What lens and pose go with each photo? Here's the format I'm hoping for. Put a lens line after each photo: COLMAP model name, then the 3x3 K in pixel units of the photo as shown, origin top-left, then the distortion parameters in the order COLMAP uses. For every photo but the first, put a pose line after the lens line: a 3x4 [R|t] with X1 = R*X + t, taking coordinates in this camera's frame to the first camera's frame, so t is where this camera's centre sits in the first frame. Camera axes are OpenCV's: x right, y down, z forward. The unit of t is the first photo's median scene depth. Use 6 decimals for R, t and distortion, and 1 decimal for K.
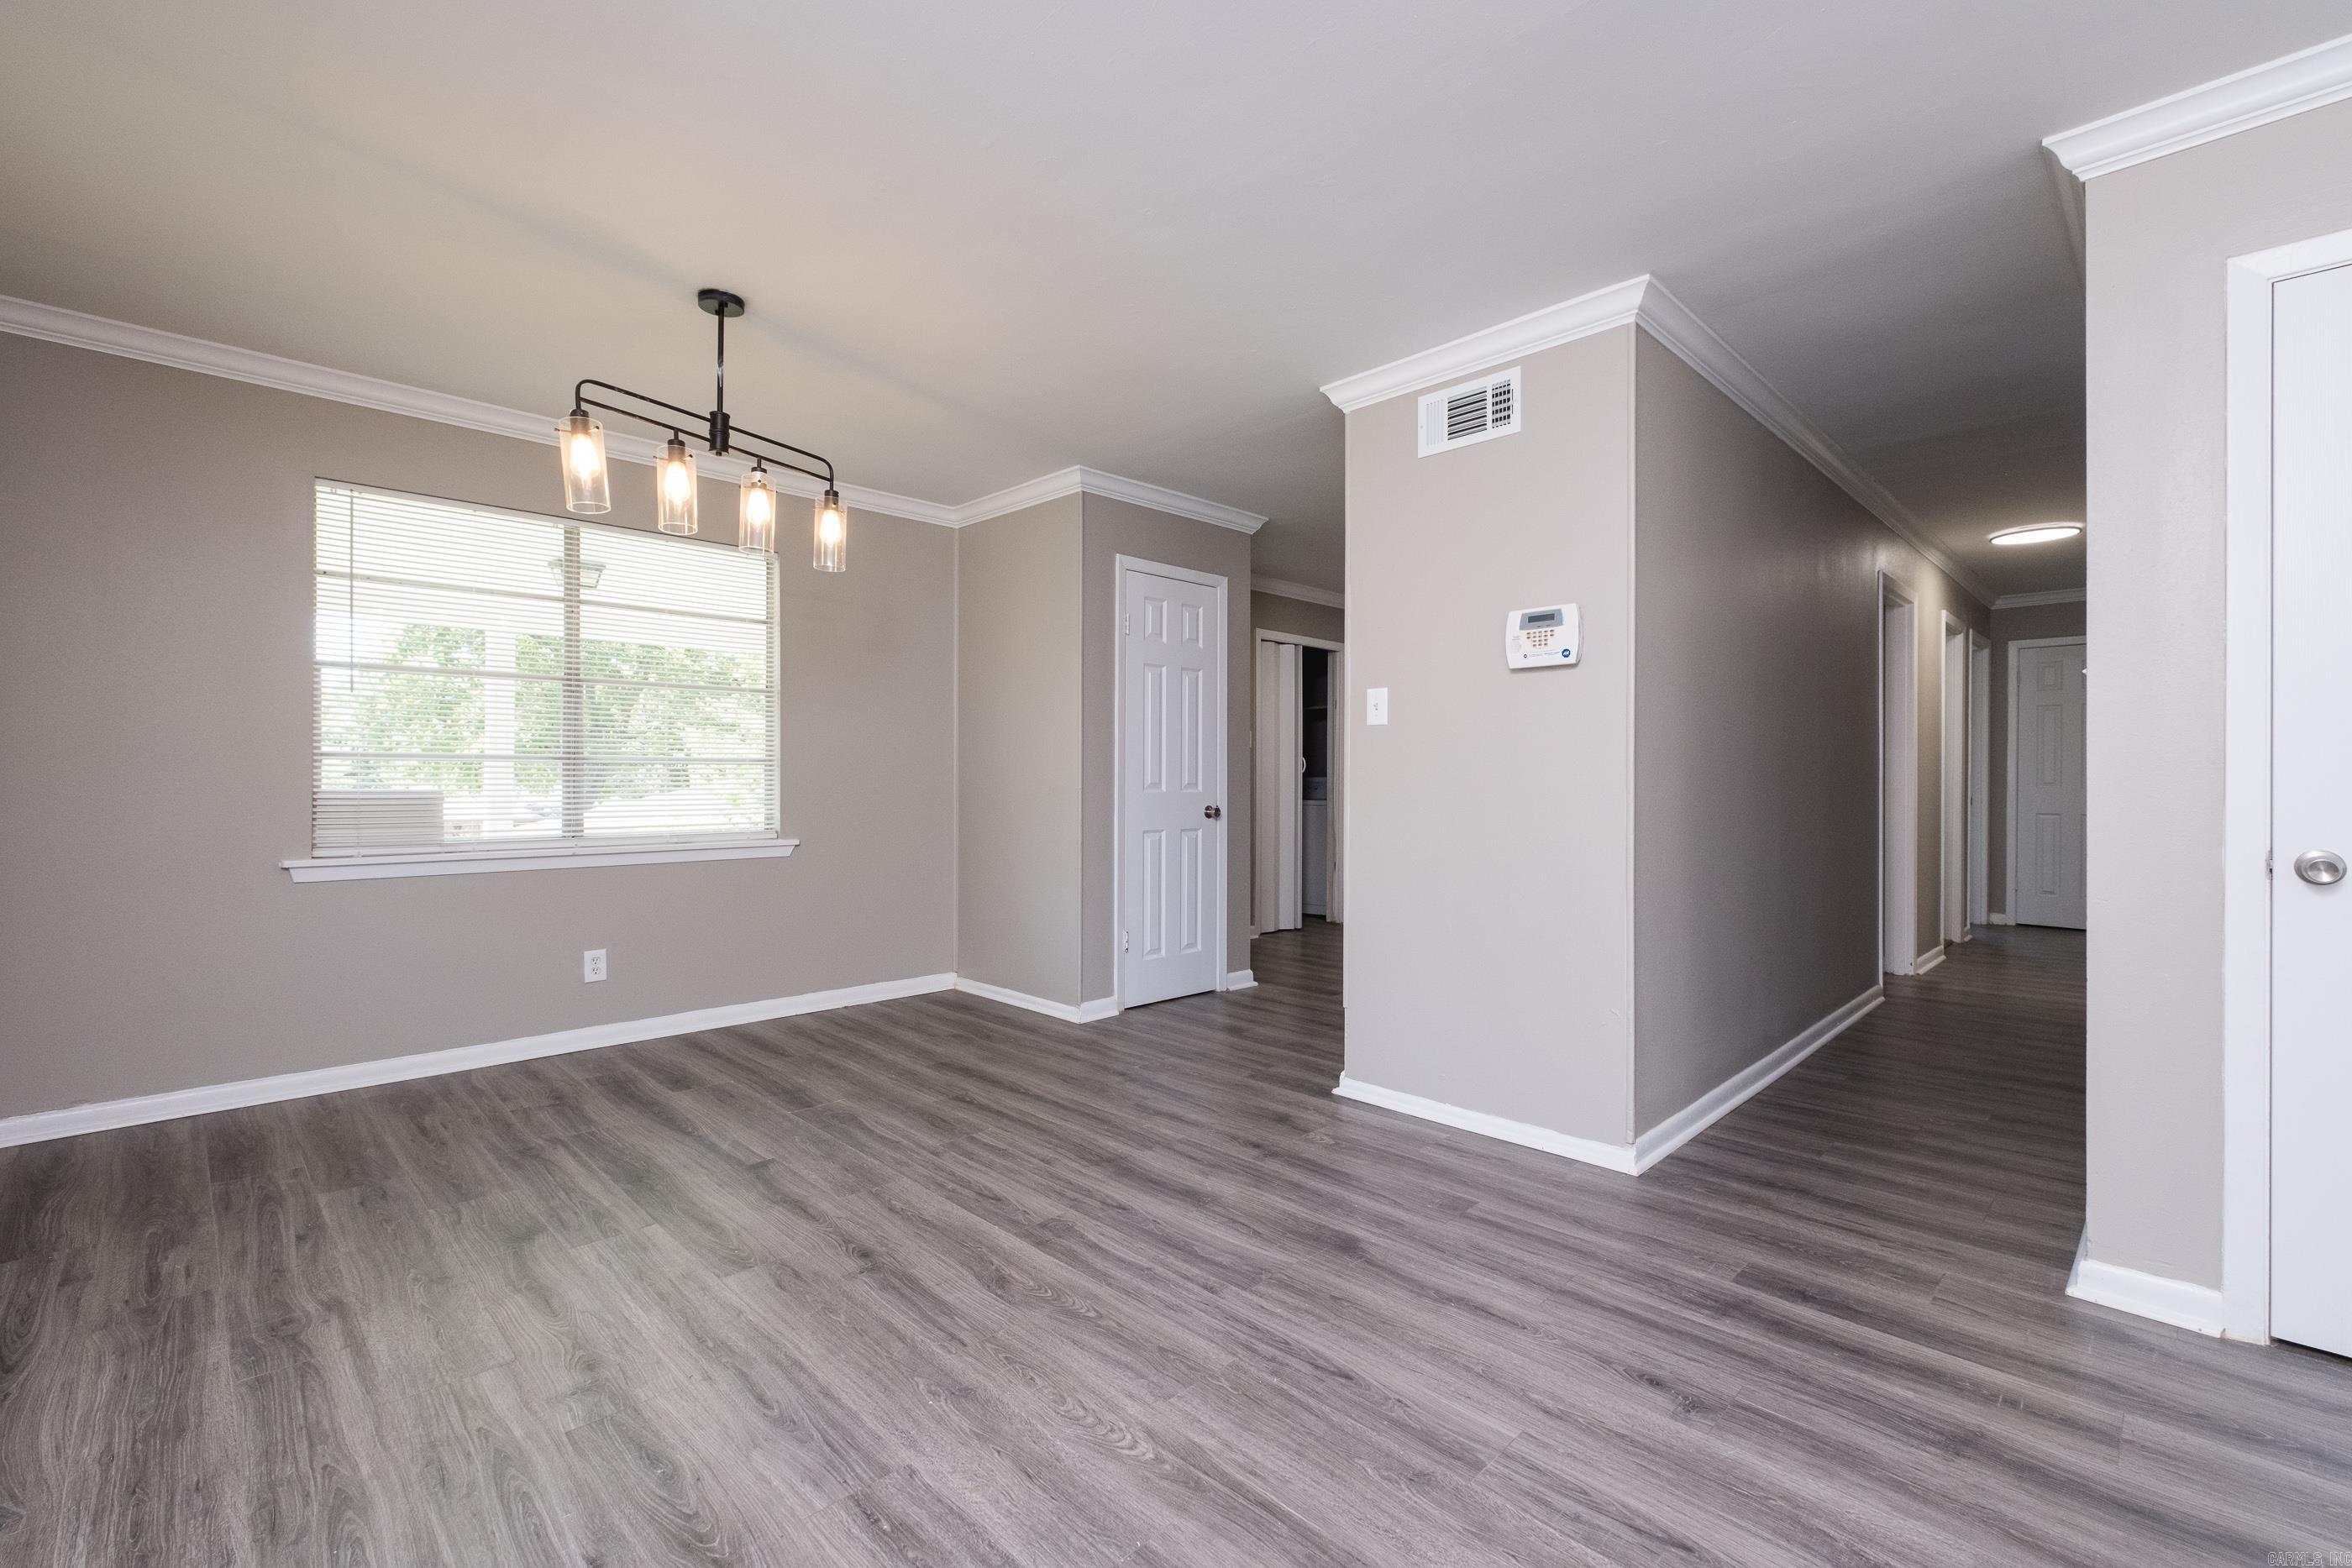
lens RADIAL K [[1011.7, 0, 1183.9], [0, 1011.7, 777.0], [0, 0, 1]] dist [0.010434, -0.007329]
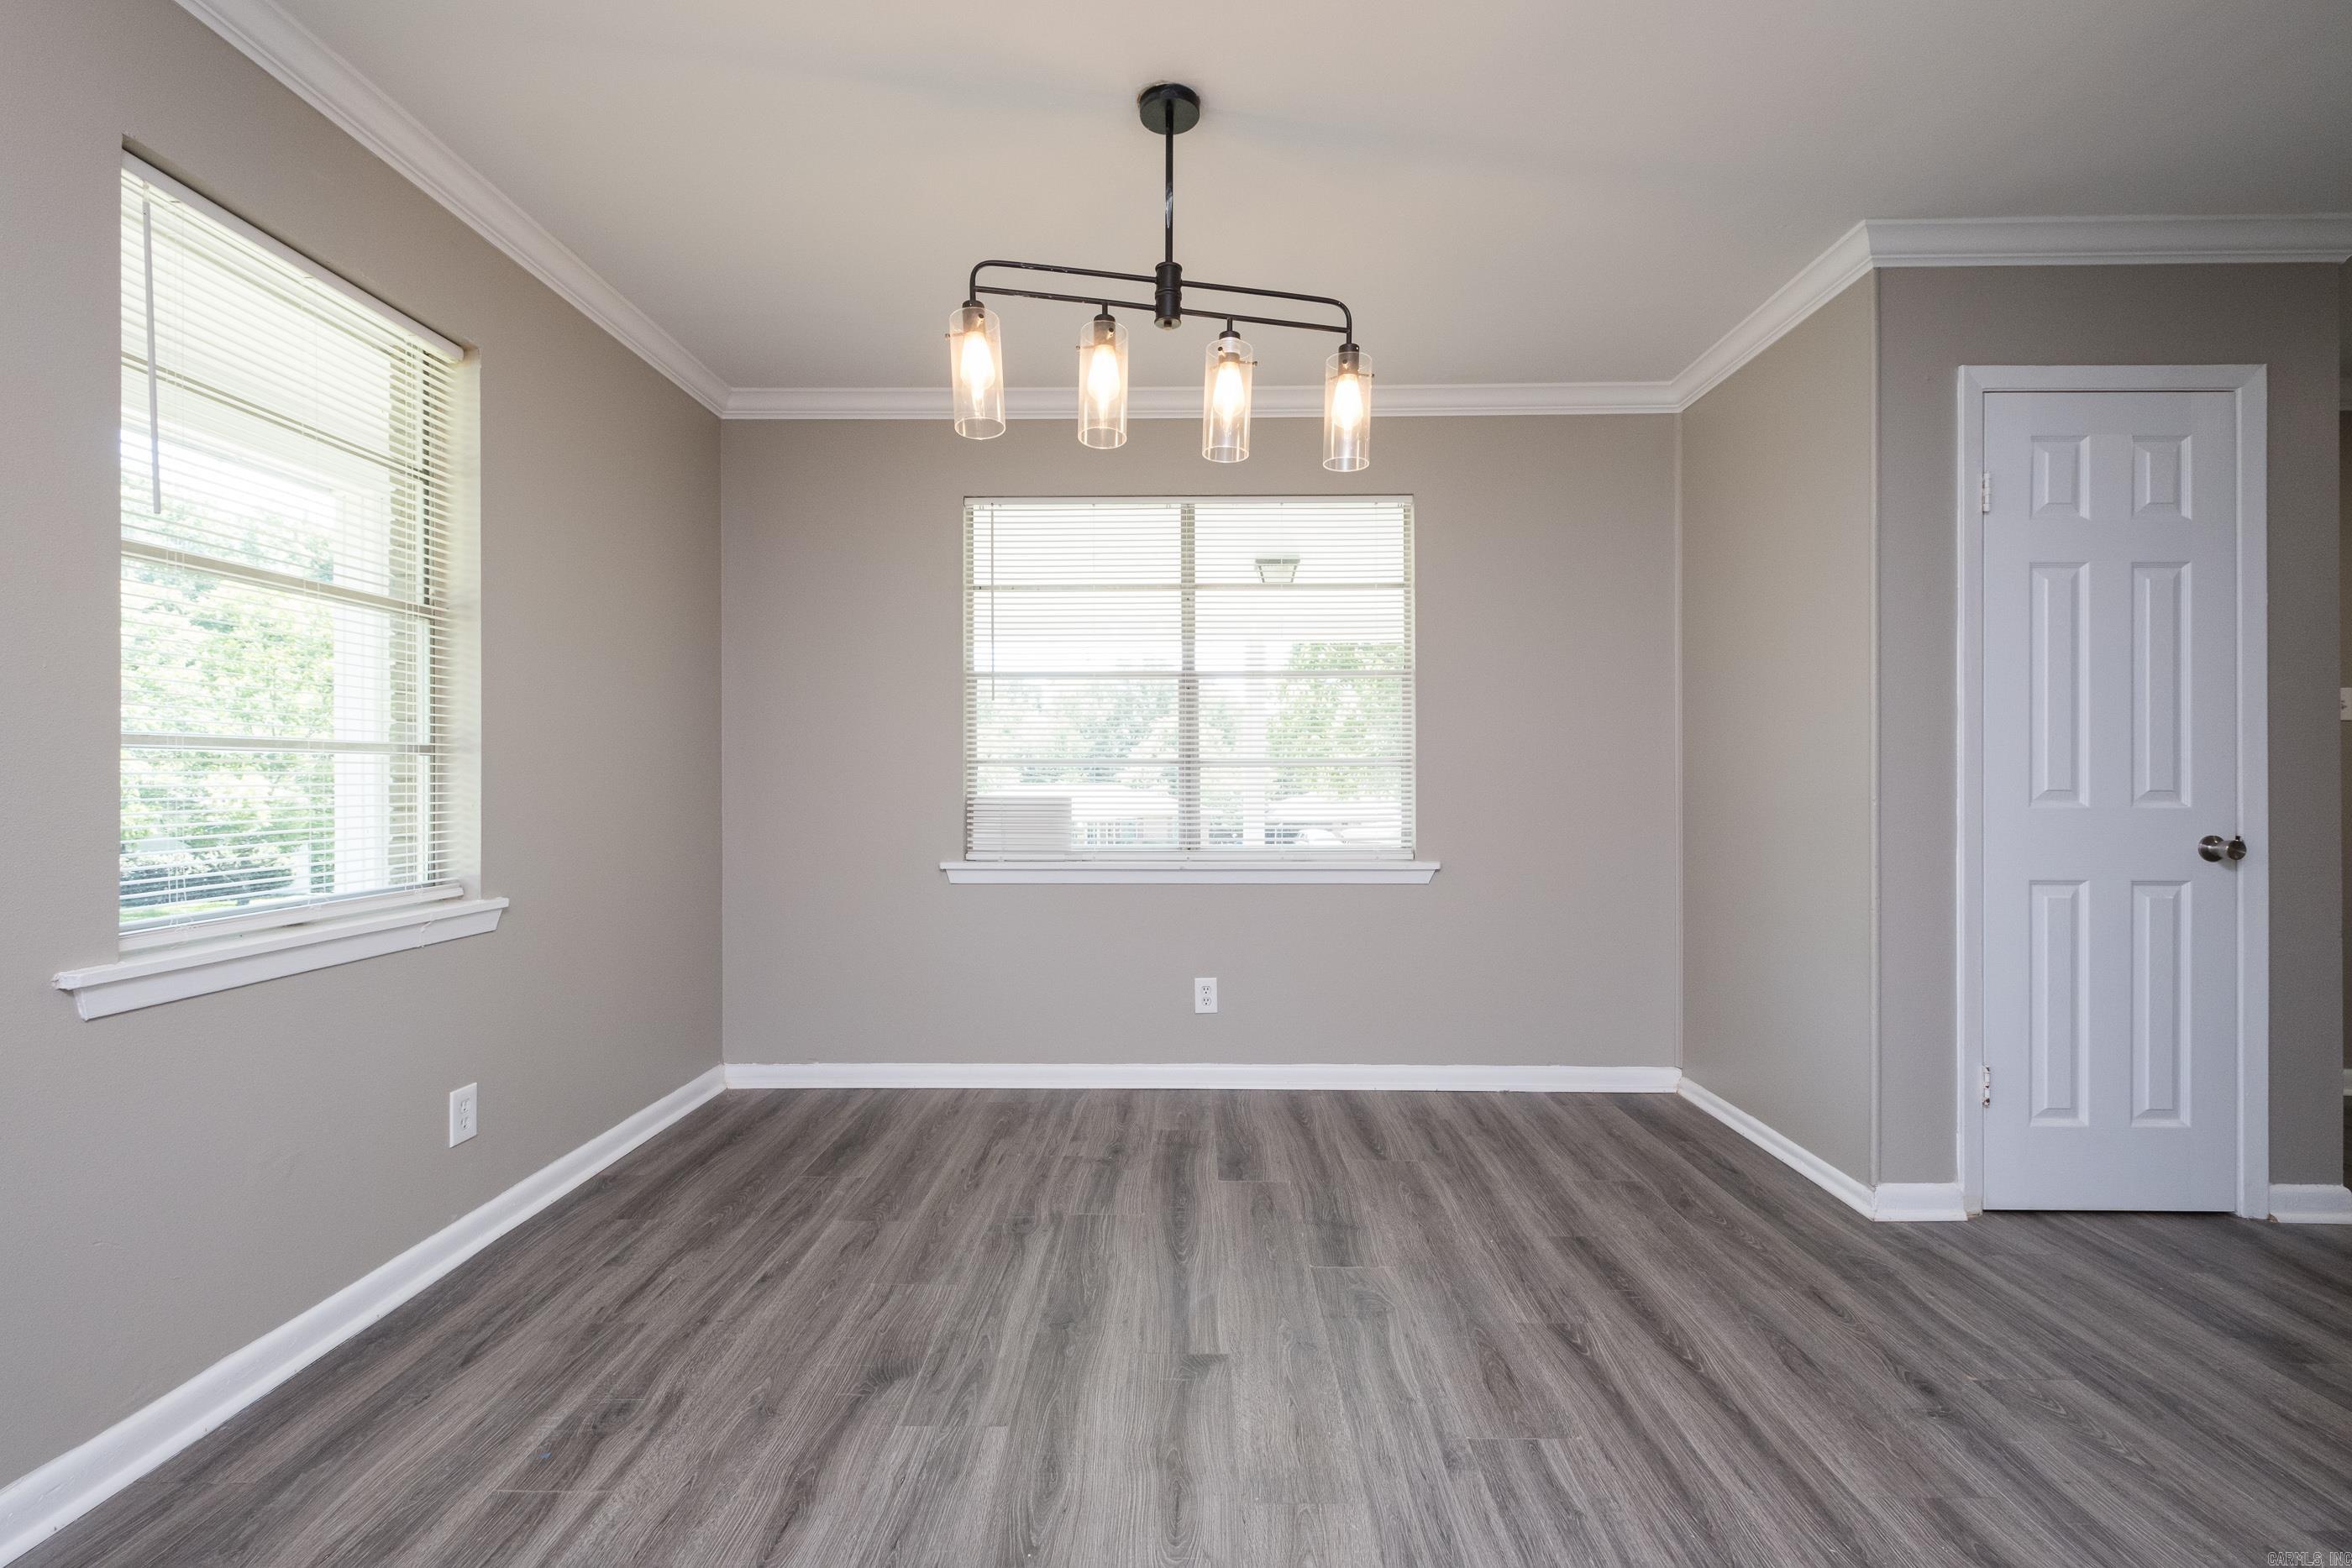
lens RADIAL K [[1009.1, 0, 1178.1], [0, 1009.1, 780.6], [0, 0, 1]] dist [0.009556, -0.005493]
pose [[0.695408, -0.003559, -0.718606, 0.050235], [0.003873, 0.999992, -0.001205, -0.000007], [0.718604, -0.001945, 0.695416, 0.506946]]
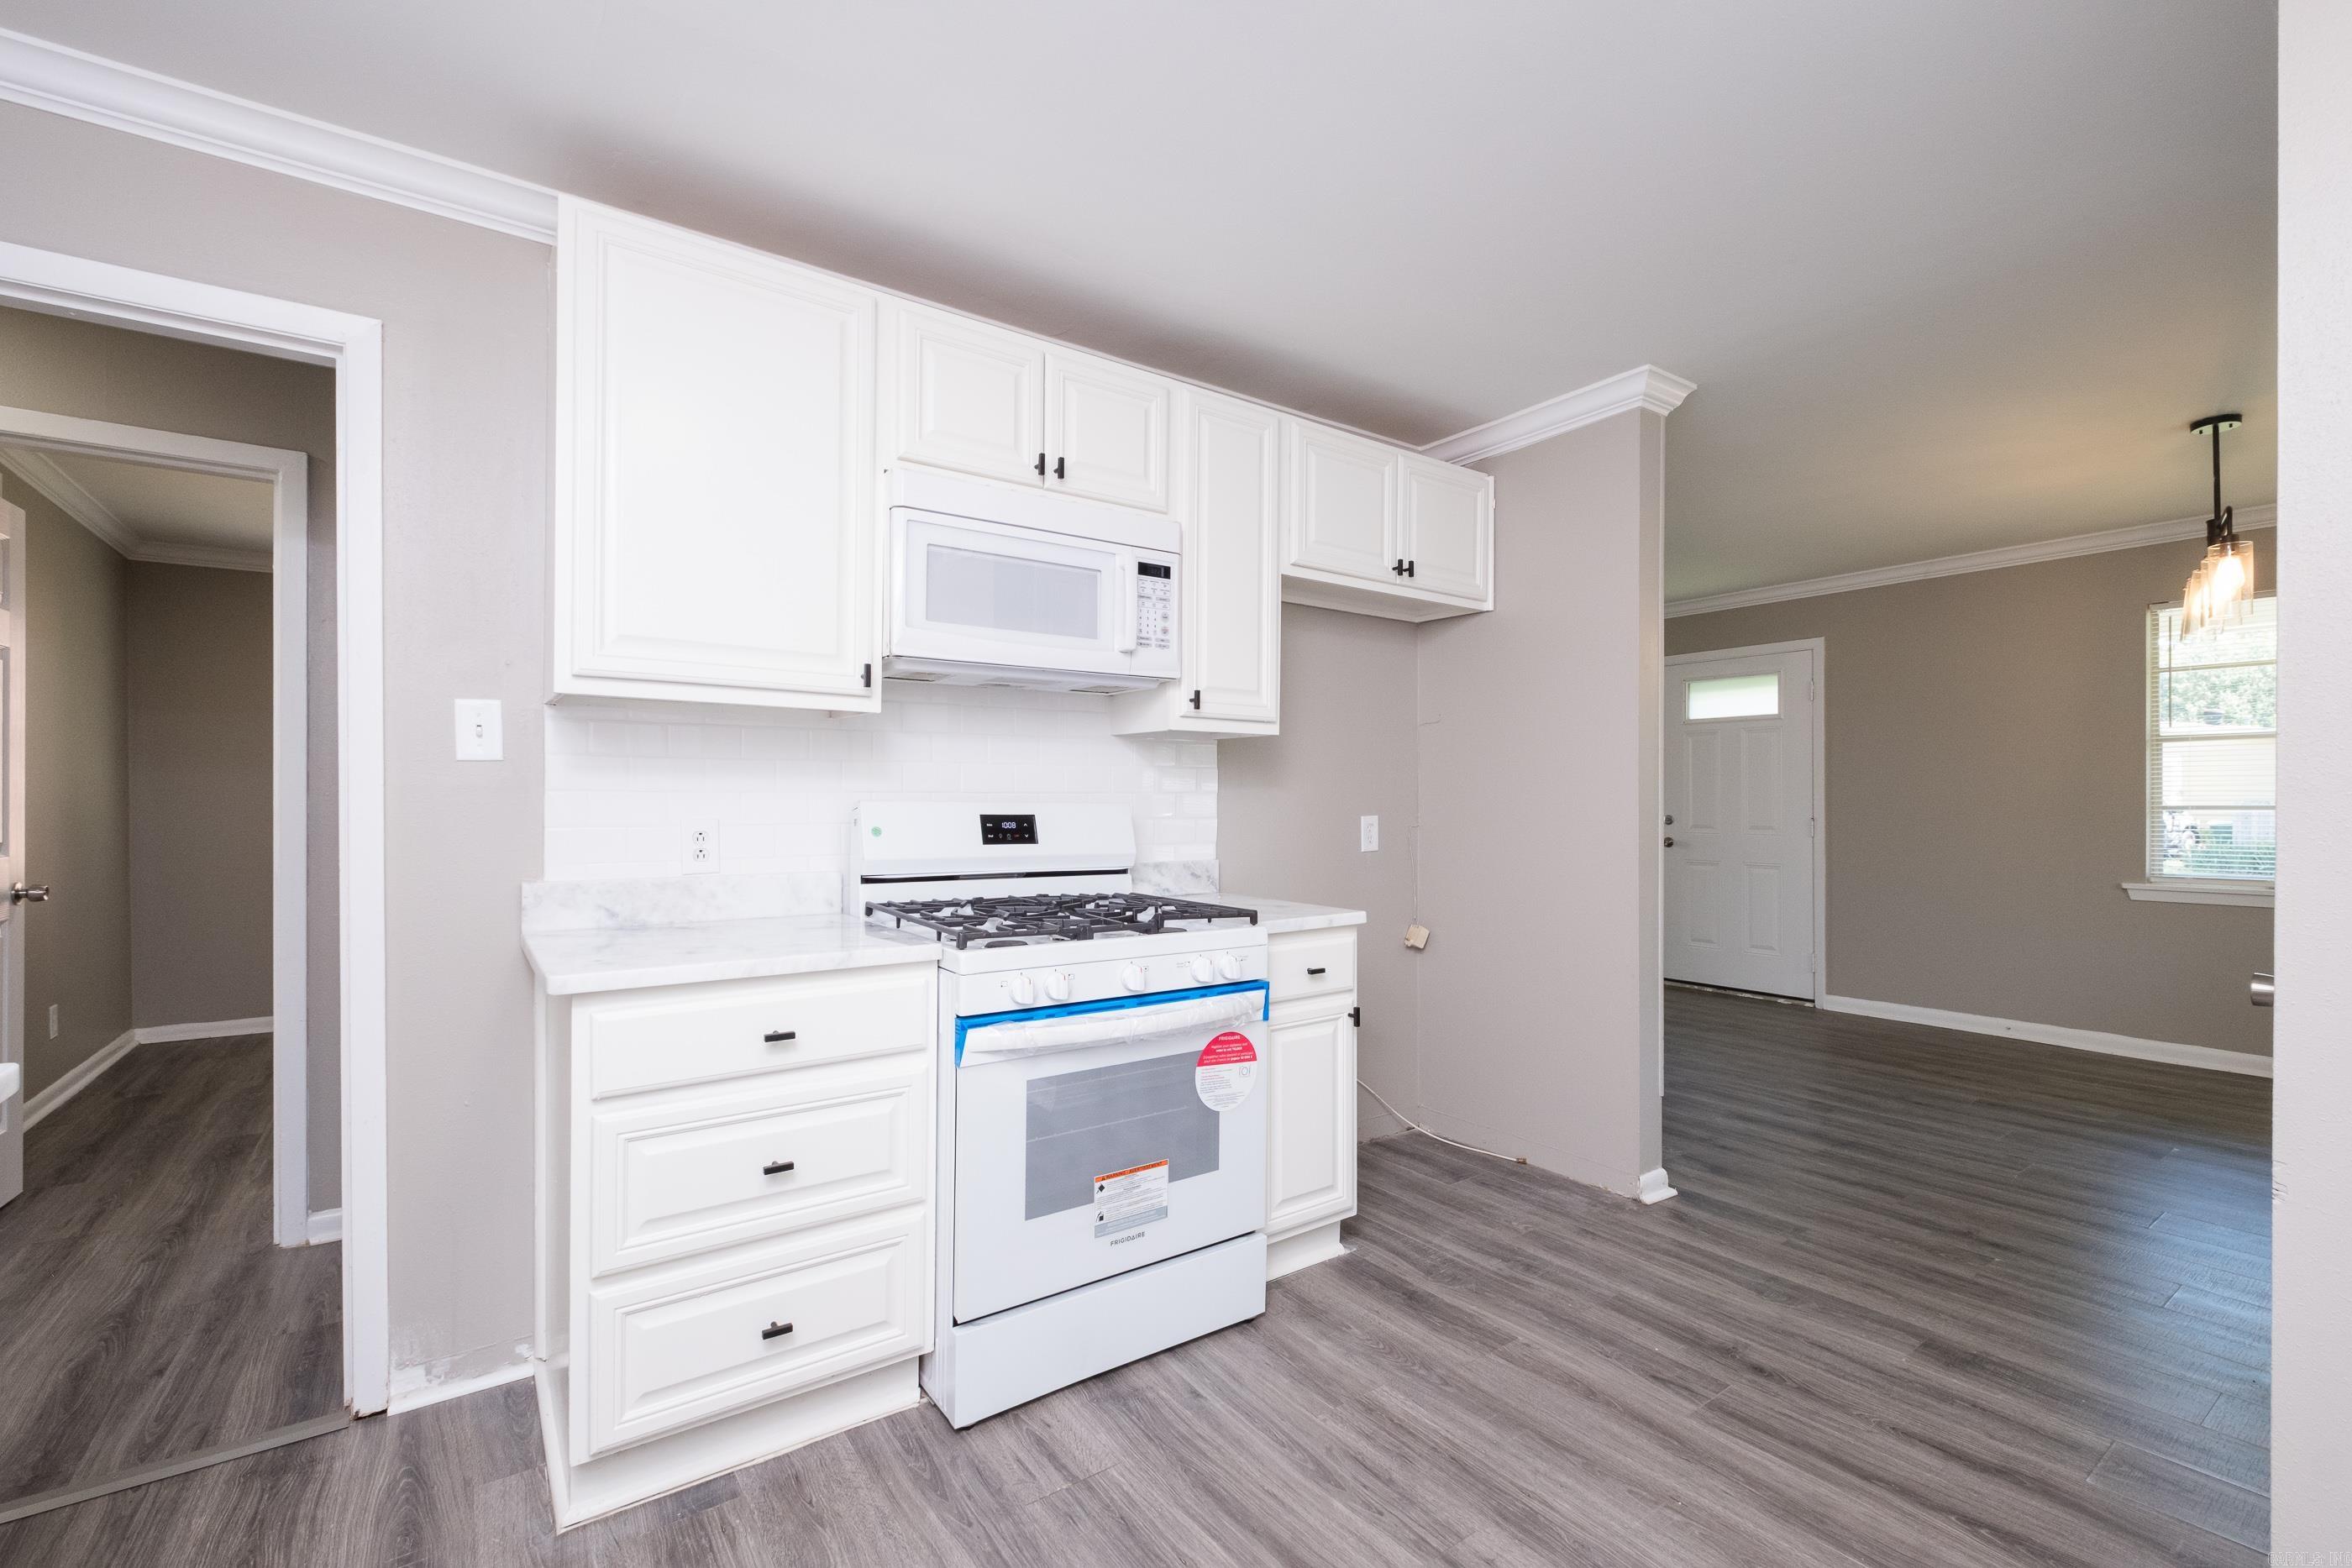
lens RADIAL K [[1009.6, 0, 1177.7], [0, 1009.6, 800.2], [0, 0, 1]] dist [0.001281, -0.006245]
pose [[-0.985142, -0.002791, 0.171721, 0.500071], [-0.002622, 0.999996, 0.001209, -0.034258], [-0.171724, 0.000741, -0.985145, 2.287376]]
